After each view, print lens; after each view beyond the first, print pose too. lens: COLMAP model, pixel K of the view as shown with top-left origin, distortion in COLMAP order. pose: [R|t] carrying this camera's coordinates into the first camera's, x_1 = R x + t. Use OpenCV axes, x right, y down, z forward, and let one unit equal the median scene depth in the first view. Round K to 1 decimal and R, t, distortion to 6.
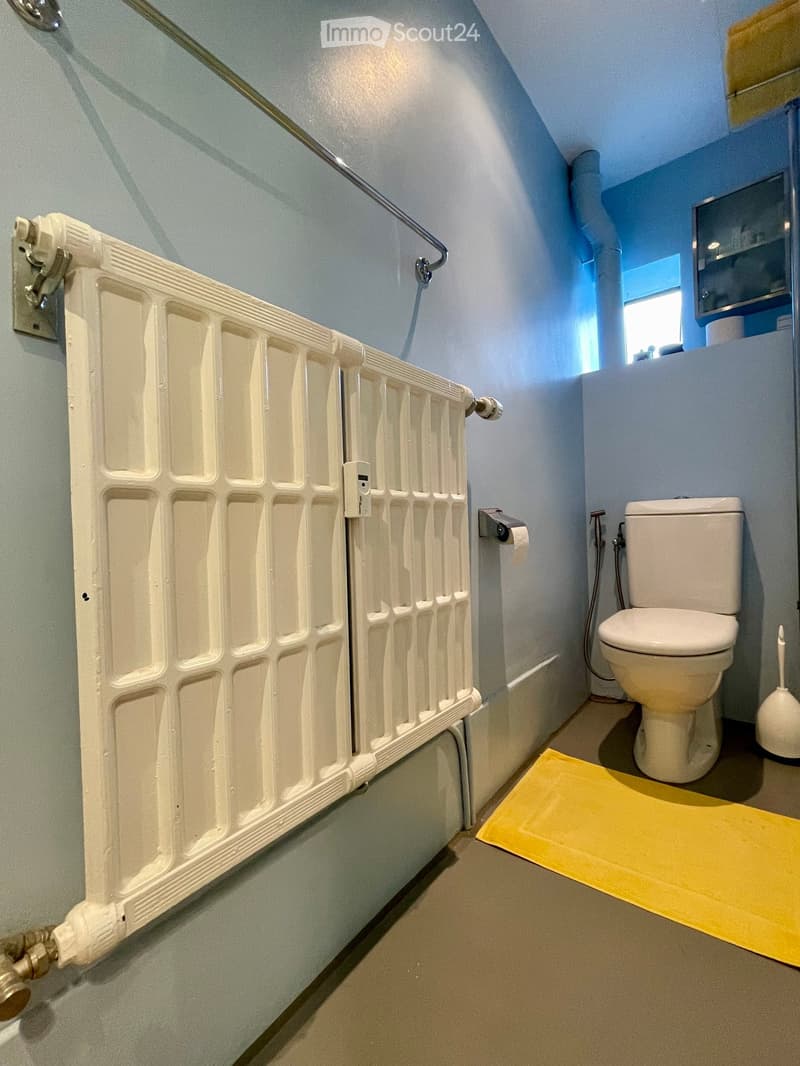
lens RADIAL K [[465.4, 0, 400.0], [0, 465.4, 533.0], [0, 0, 1]] dist [-0.009557, -0.000089]
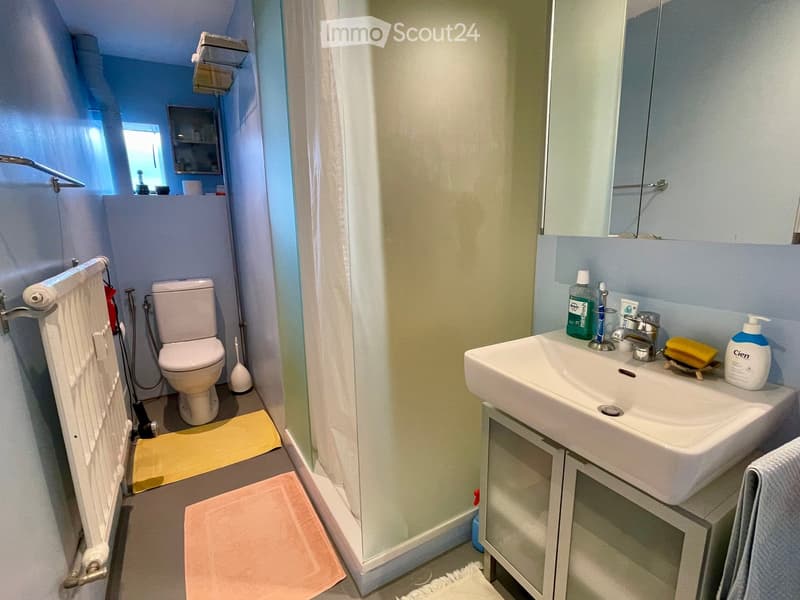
lens RADIAL K [[389.6, 0, 400.0], [0, 389.6, 300.0], [0, 0, 1]] dist [-0.002185, -0.000328]
pose [[0.372637, -0.171779, 0.911939, -0.484335], [0.018927, 0.983920, 0.177604, -0.251014], [-0.927784, -0.048921, 0.369897, -0.365141]]
